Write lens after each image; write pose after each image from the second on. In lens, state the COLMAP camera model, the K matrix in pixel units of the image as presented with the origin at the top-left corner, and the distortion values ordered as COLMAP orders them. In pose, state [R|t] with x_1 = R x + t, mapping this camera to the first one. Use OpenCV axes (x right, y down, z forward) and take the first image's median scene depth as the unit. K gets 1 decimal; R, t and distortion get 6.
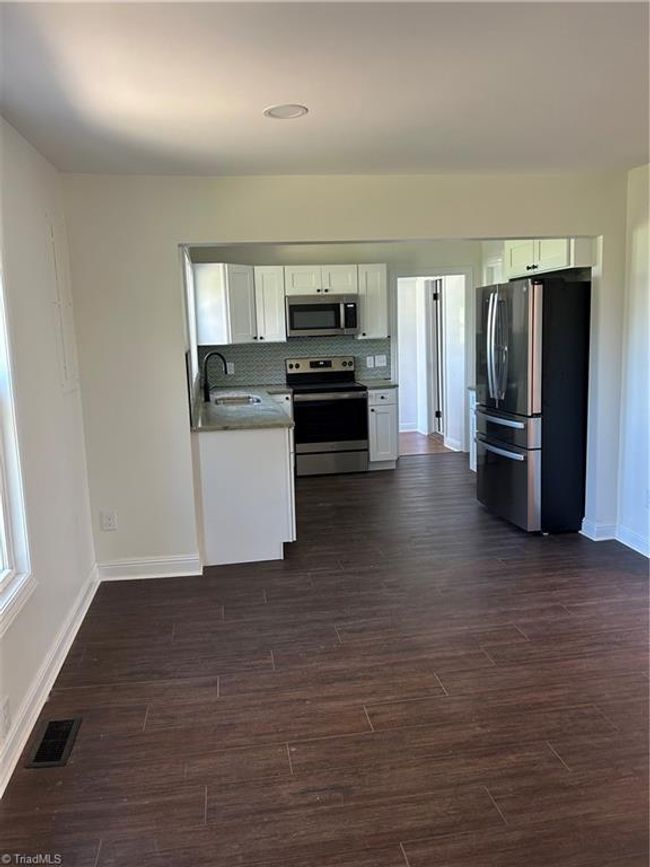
lens RADIAL K [[673.2, 0, 325.0], [0, 673.2, 427.0], [0, 0, 1]] dist [0.074212, -0.081798]
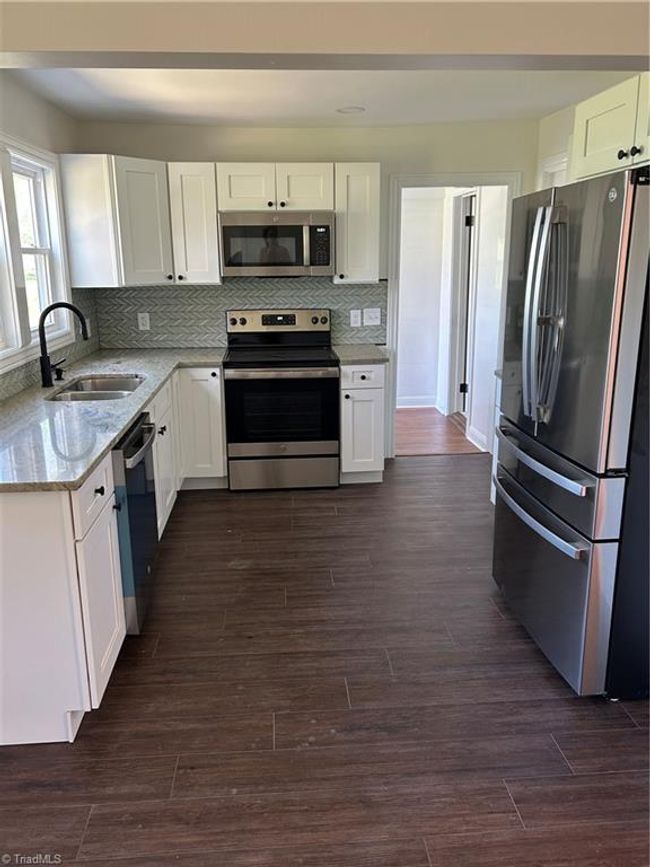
lens RADIAL K [[673.2, 0, 323.8], [0, 673.2, 429.8], [0, 0, 1]] dist [0.074212, -0.081798]
pose [[0.996334, 0.044843, -0.072847, 0.097153], [-0.036959, 0.993660, 0.106183, -0.061096], [0.077147, -0.103101, 0.991675, 0.351365]]
